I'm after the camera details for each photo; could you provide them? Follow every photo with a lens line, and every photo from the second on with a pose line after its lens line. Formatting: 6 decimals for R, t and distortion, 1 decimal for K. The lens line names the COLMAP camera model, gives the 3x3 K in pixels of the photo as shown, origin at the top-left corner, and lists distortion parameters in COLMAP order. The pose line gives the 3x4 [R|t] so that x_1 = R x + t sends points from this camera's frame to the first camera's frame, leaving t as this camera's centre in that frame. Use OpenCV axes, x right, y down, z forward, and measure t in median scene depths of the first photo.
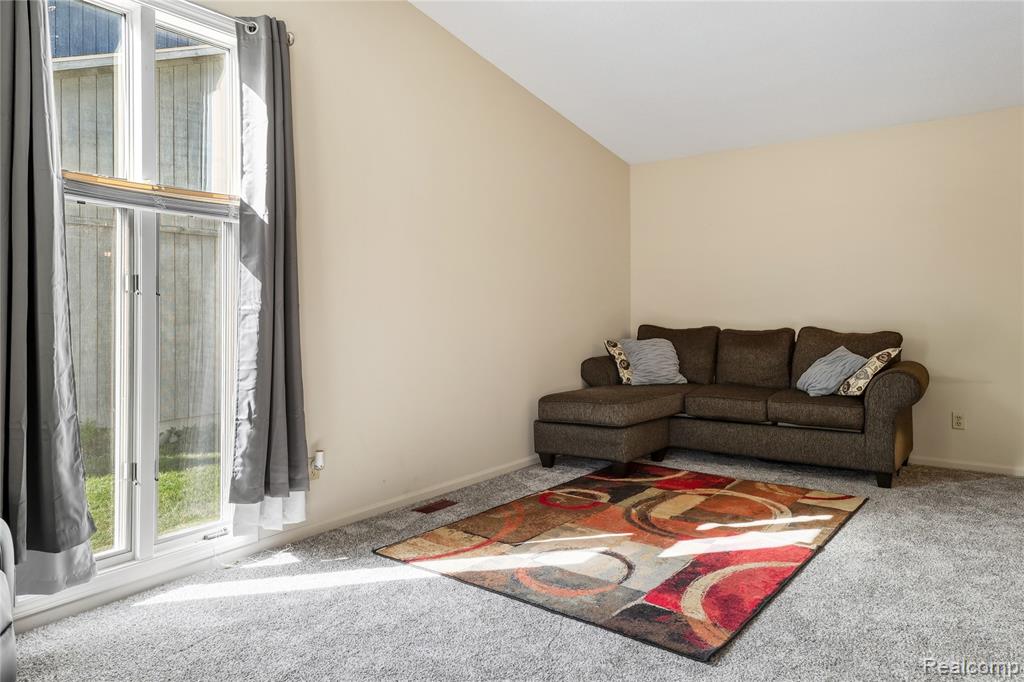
lens RADIAL K [[677.4, 0, 516.4], [0, 677.4, 305.7], [0, 0, 1]] dist [0.000587, 0.002200]
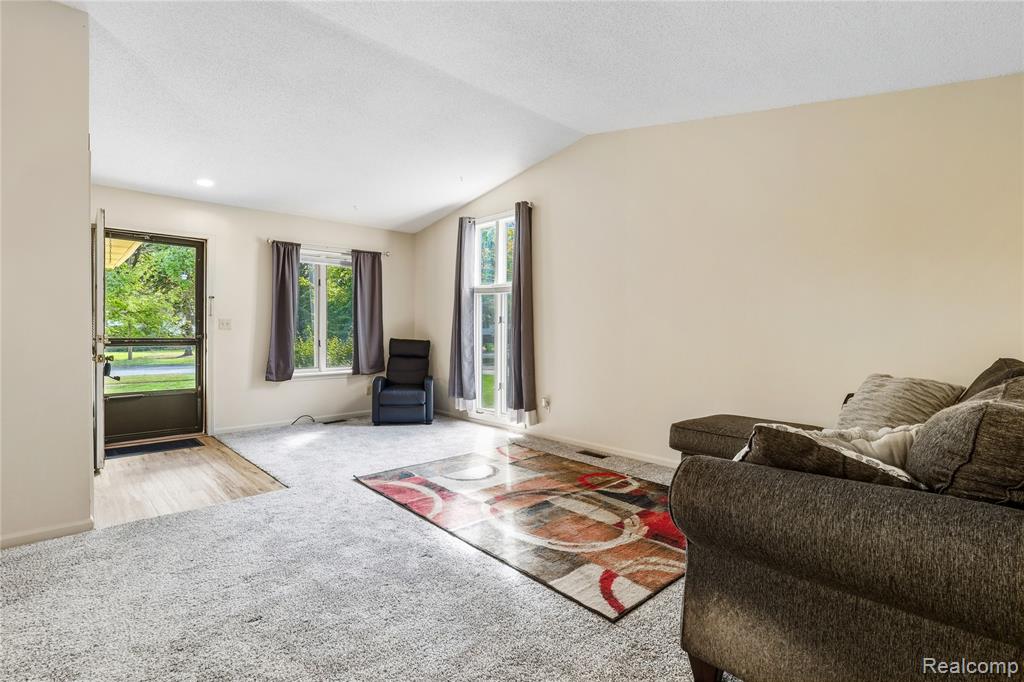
lens RADIAL K [[476.9, 0, 513.3], [0, 476.9, 330.2], [0, 0, 1]] dist [-0.023319, 0.009202]
pose [[-0.168968, 0.005499, -0.985606, 0.907602], [0.003625, 0.999981, 0.004958, 0.000512], [0.985615, -0.002735, -0.168985, 0.910684]]
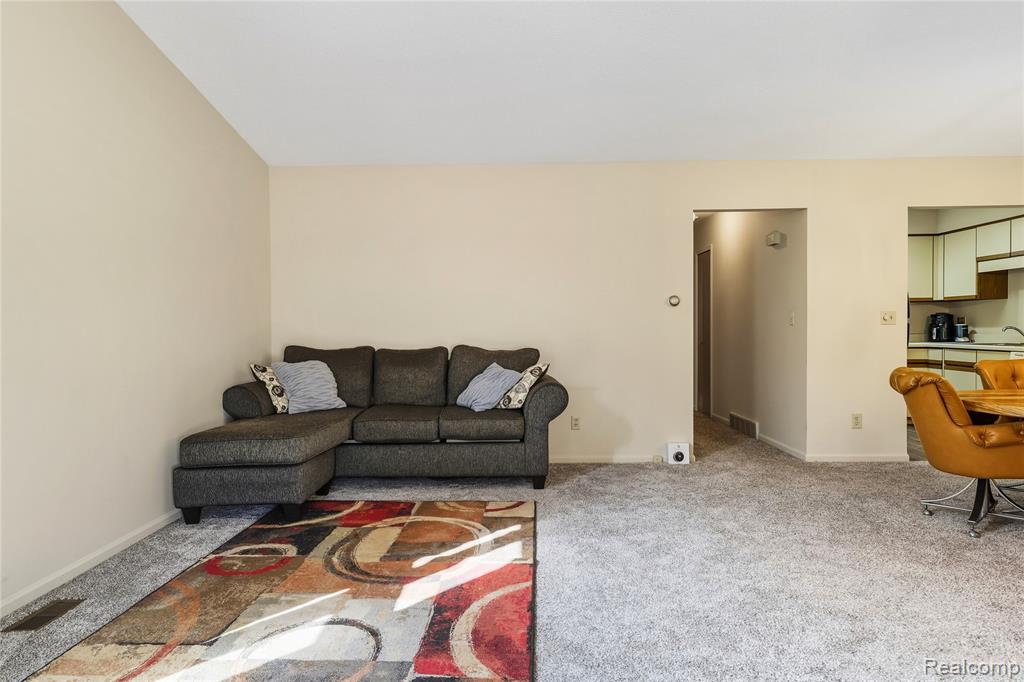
lens RADIAL K [[647.1, 0, 512.0], [0, 647.1, 341.0], [0, 0, 1]] dist [0.017171, 0.002399]
pose [[0.811319, -0.012349, 0.584473, -0.109960], [-0.001398, 0.999733, 0.023062, 0.001549], [-0.584602, -0.019528, 0.811085, 0.169211]]
